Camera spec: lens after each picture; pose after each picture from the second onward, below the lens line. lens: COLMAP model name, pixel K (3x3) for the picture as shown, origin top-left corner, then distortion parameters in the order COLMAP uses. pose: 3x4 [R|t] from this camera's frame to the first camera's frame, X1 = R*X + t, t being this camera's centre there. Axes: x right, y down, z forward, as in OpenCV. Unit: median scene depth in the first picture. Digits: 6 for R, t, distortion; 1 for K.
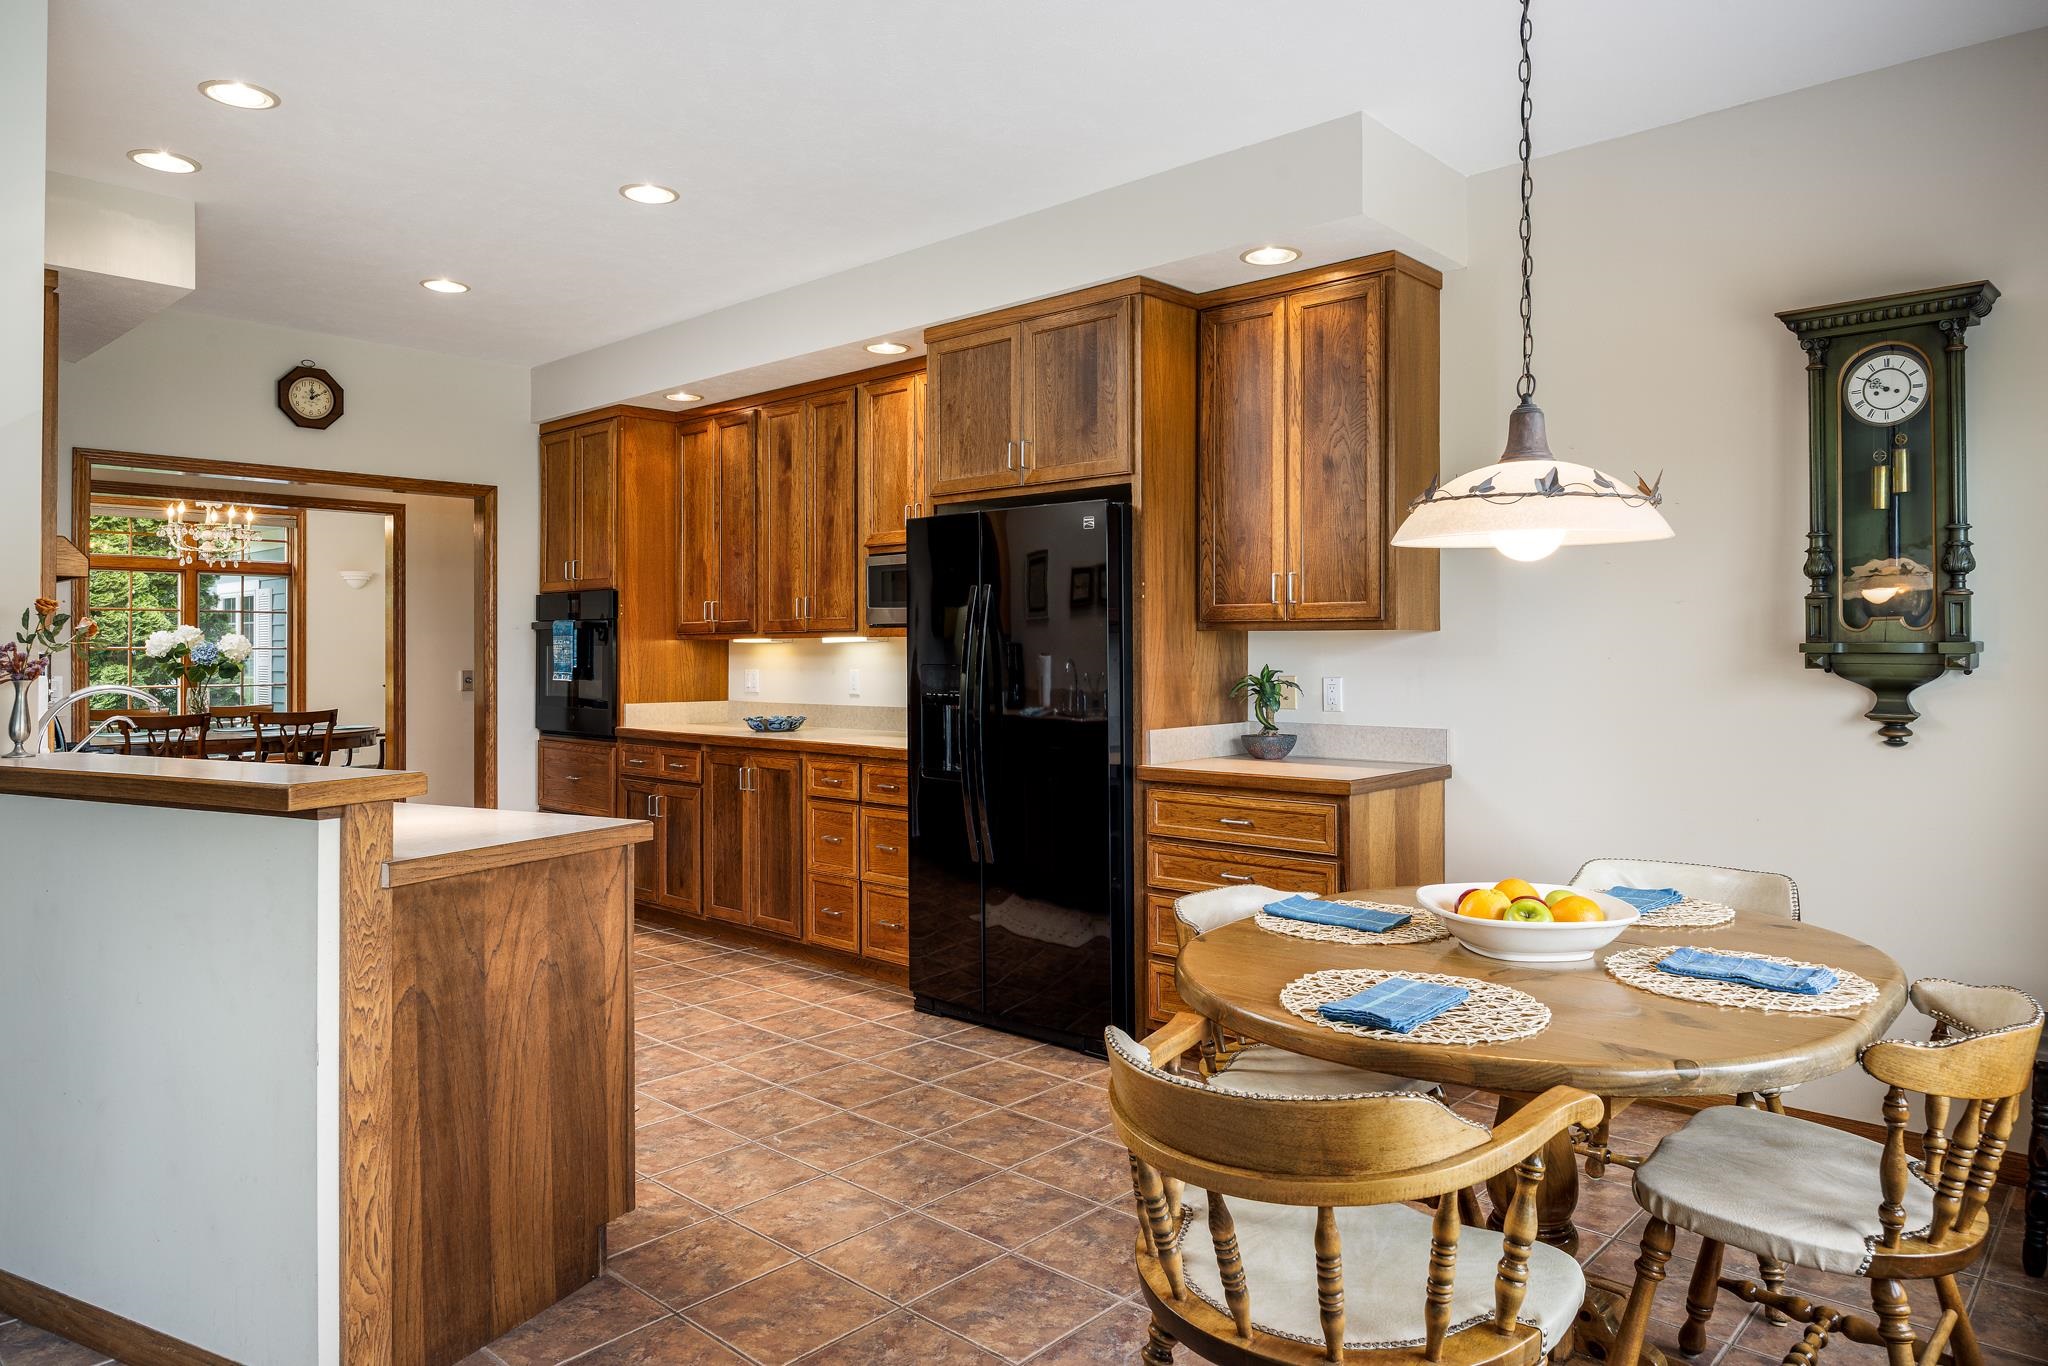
lens RADIAL K [[1283.9, 0, 1025.1], [0, 1283.9, 644.6], [0, 0, 1]] dist [-0.000506, 0.000563]
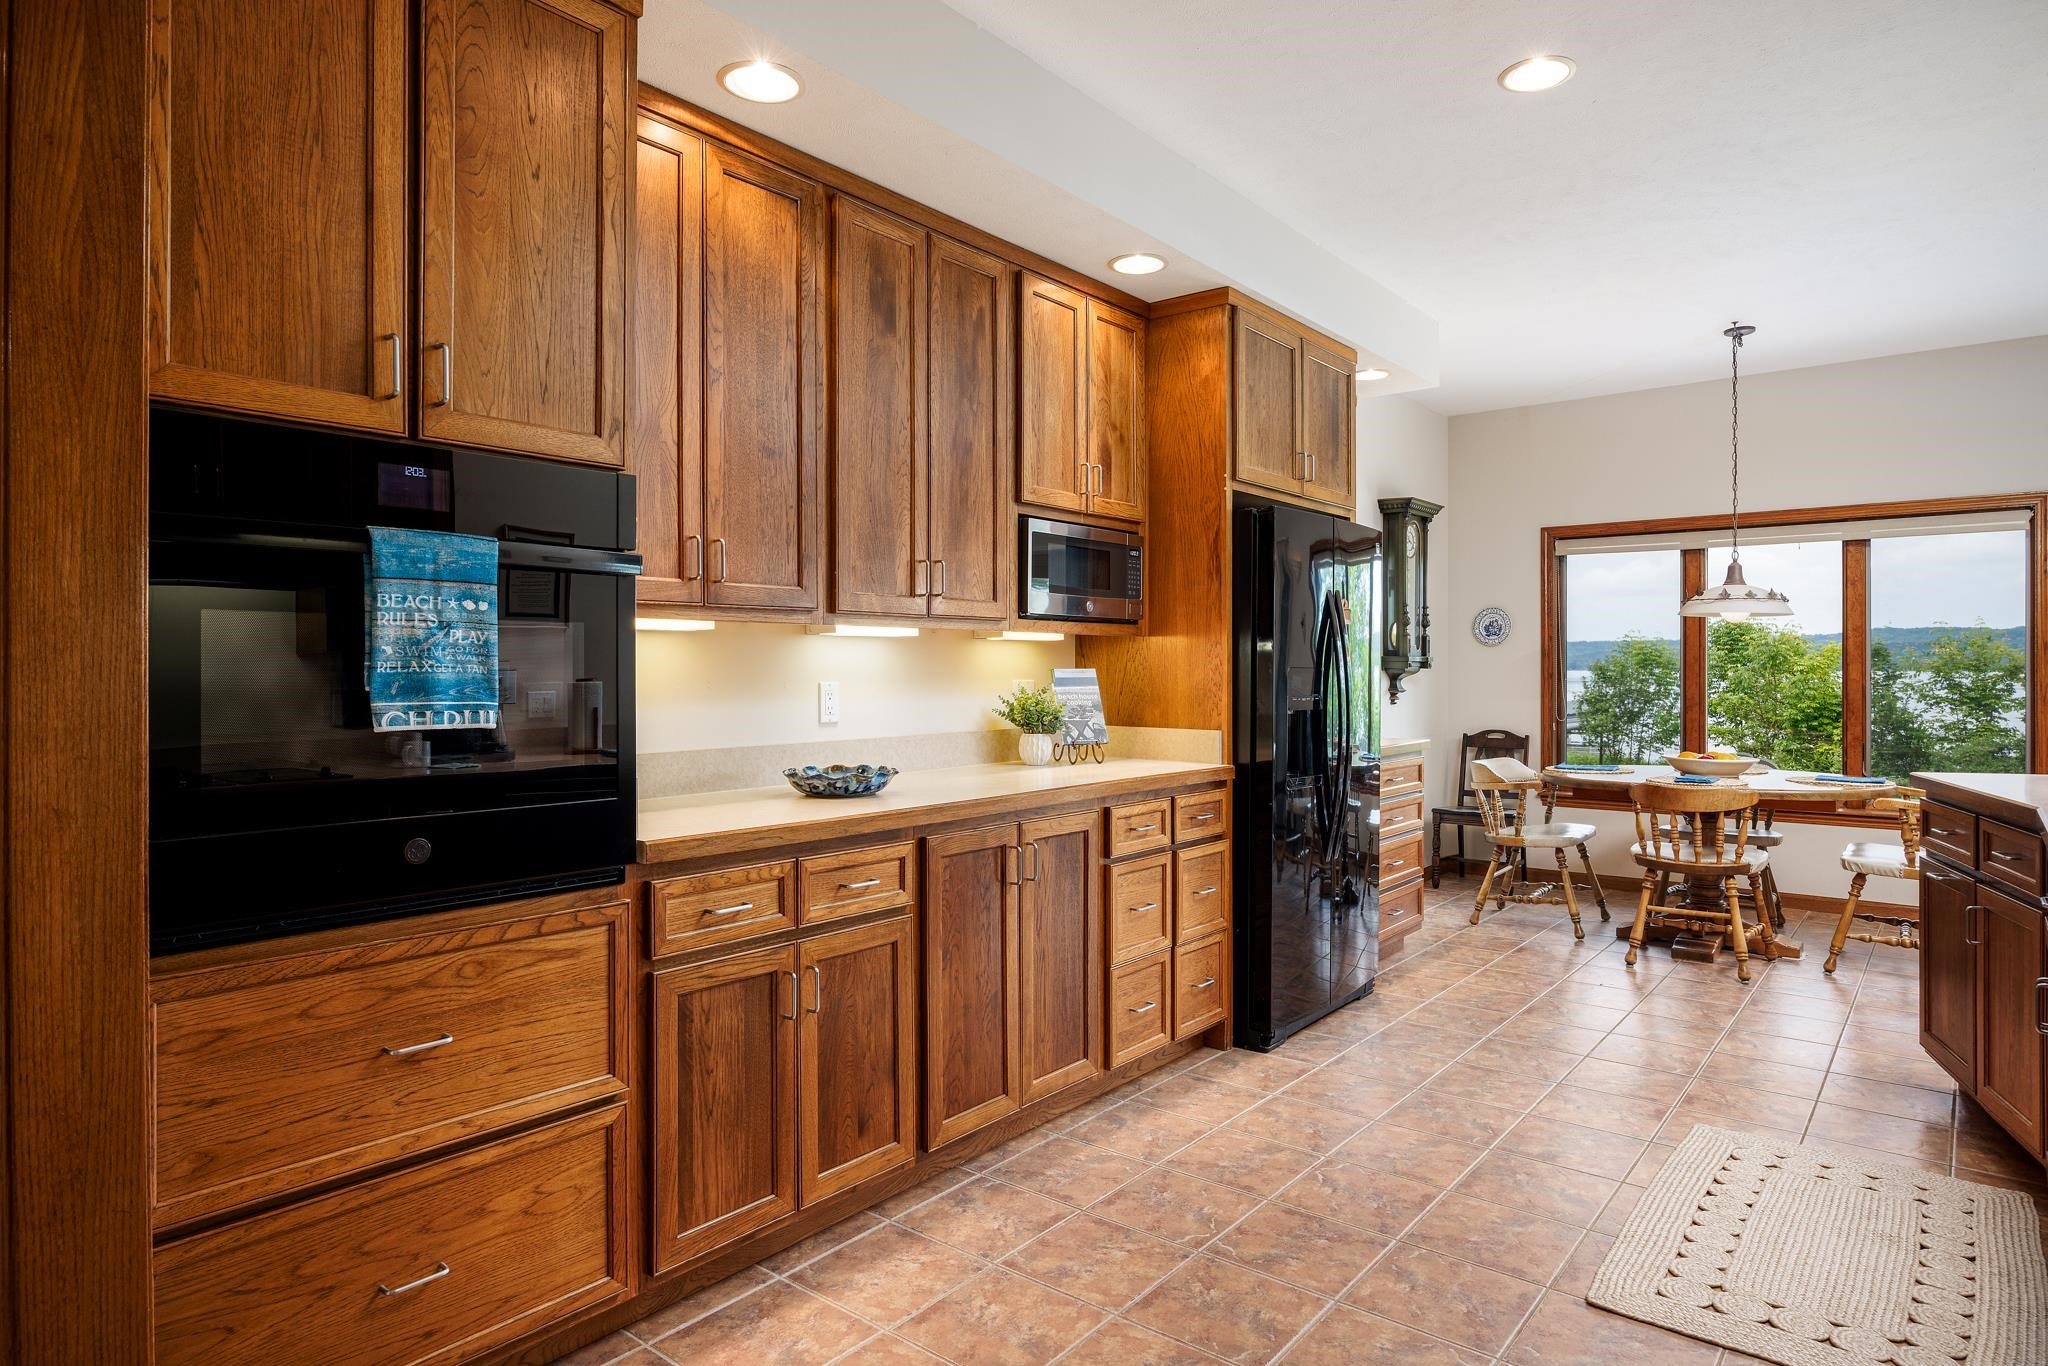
lens RADIAL K [[1176.6, 0, 1030.9], [0, 1176.6, 673.0], [0, 0, 1]] dist [-0.007437, -0.000464]
pose [[-0.062631, -0.002142, 0.998034, -1.012196], [-0.006654, 0.999976, 0.001729, 0.021123], [-0.998015, -0.006533, -0.062644, 1.374163]]
